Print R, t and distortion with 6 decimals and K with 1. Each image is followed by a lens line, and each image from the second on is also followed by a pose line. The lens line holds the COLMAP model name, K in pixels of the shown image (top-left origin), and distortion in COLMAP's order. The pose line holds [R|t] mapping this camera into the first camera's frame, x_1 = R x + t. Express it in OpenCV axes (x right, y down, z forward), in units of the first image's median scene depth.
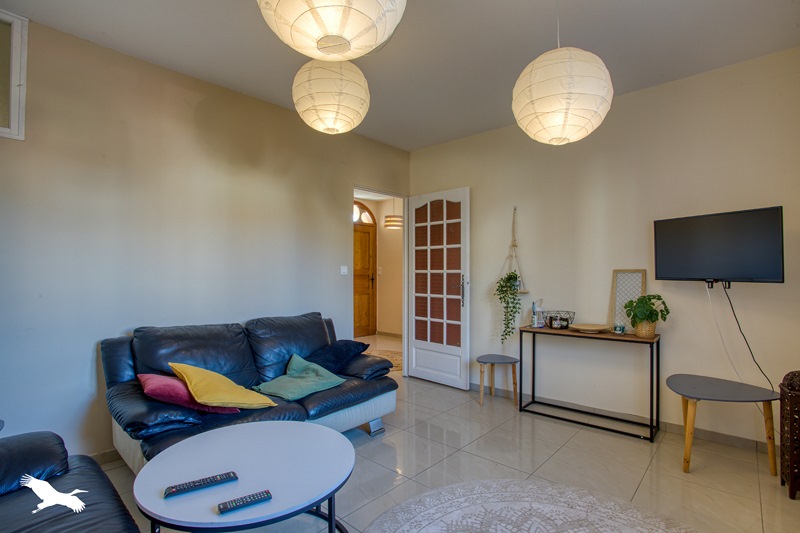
lens RADIAL K [[396.5, 0, 399.3], [0, 396.5, 267.1], [0, 0, 1]] dist [-0.005270, -0.000582]
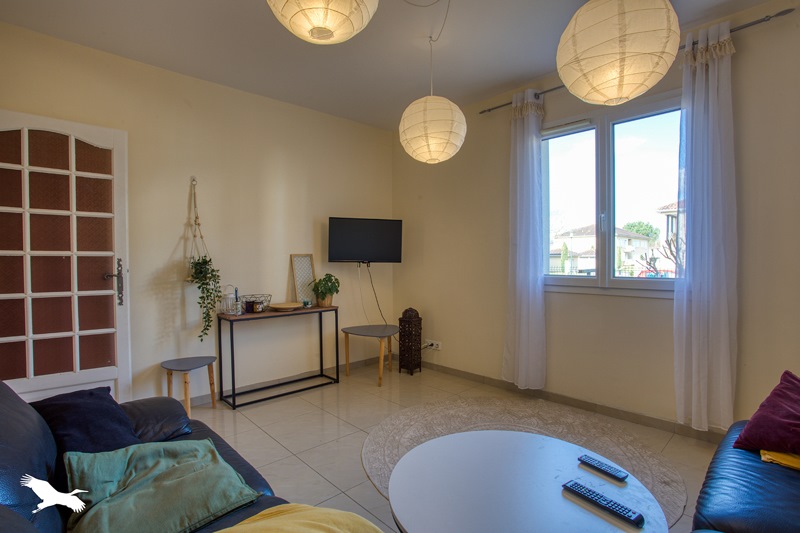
lens RADIAL K [[396.5, 0, 402.9], [0, 396.5, 269.5], [0, 0, 1]] dist [-0.005270, -0.000582]
pose [[0.114926, -0.026086, 0.993032, -0.511293], [-0.013077, 0.999529, 0.027770, 0.014193], [-0.993288, -0.016177, 0.114530, 0.485845]]
